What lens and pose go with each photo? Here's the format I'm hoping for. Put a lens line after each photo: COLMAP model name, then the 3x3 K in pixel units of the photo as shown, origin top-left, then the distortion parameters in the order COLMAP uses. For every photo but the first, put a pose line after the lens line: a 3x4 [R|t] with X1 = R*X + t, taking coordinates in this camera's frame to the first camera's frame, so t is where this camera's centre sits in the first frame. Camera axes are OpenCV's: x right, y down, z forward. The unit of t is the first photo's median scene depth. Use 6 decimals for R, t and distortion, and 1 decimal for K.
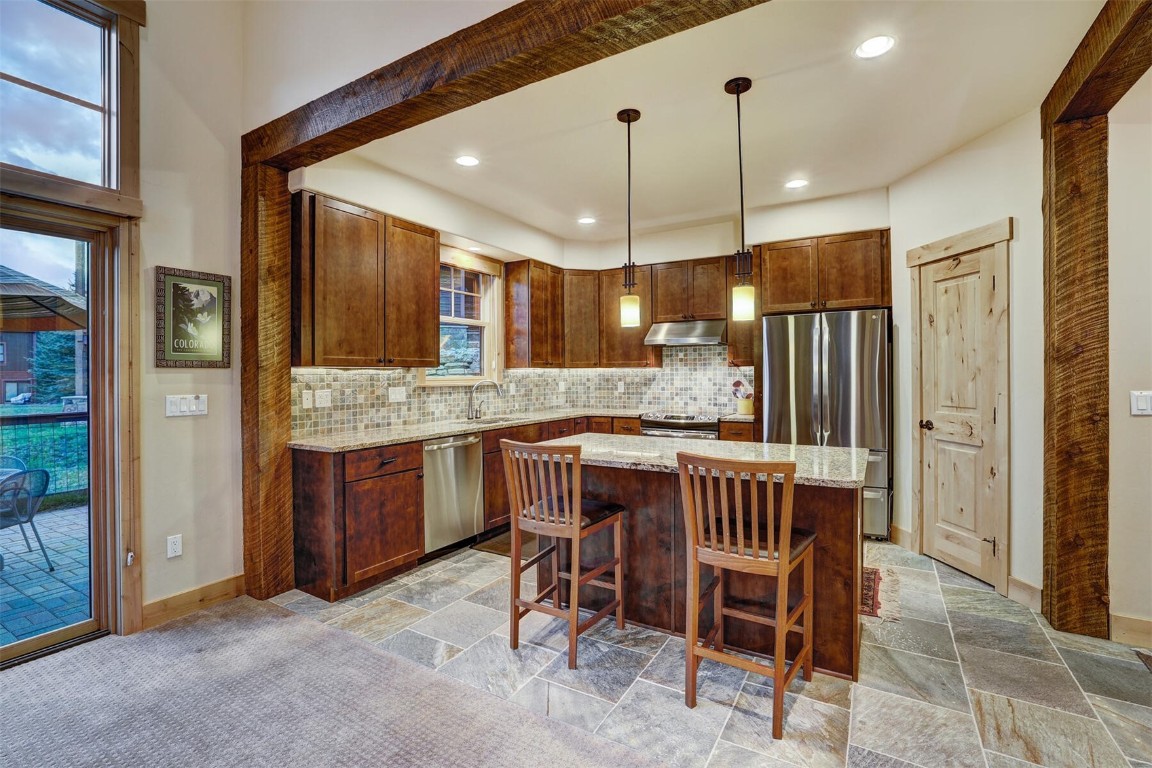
lens RADIAL K [[524.3, 0, 564.0], [0, 524.3, 374.5], [0, 0, 1]] dist [-0.050002, 0.021033]
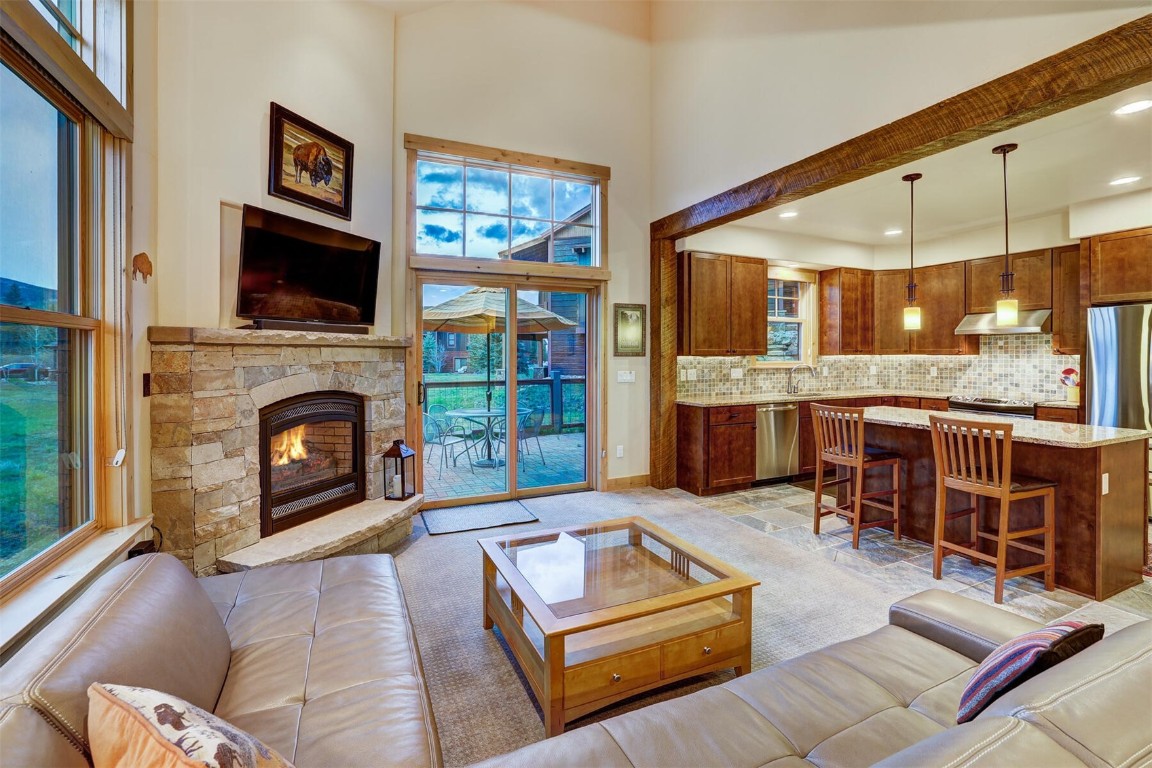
lens RADIAL K [[521.3, 0, 562.0], [0, 521.3, 360.1], [0, 0, 1]] dist [-0.047853, 0.021213]
pose [[0.831625, 0.011742, -0.555214, 0.095723], [-0.004634, 0.999888, 0.014204, -0.021088], [0.555318, -0.009240, 0.831587, -0.574401]]
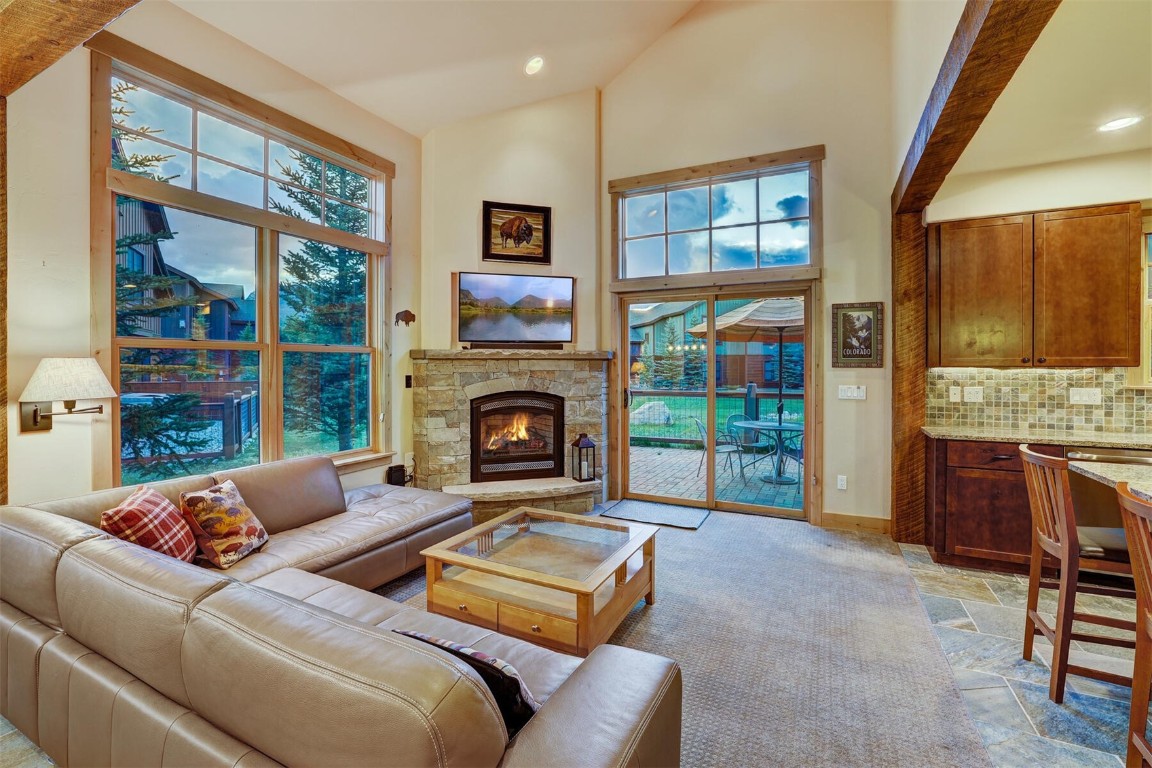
lens RADIAL K [[524.3, 0, 564.0], [0, 524.3, 374.5], [0, 0, 1]] dist [-0.050002, 0.021033]
pose [[0.055599, 0.022045, -0.998210, 0.612203], [-0.000560, 0.999757, 0.022048, -0.021873], [0.998453, -0.000667, 0.055598, 0.057701]]
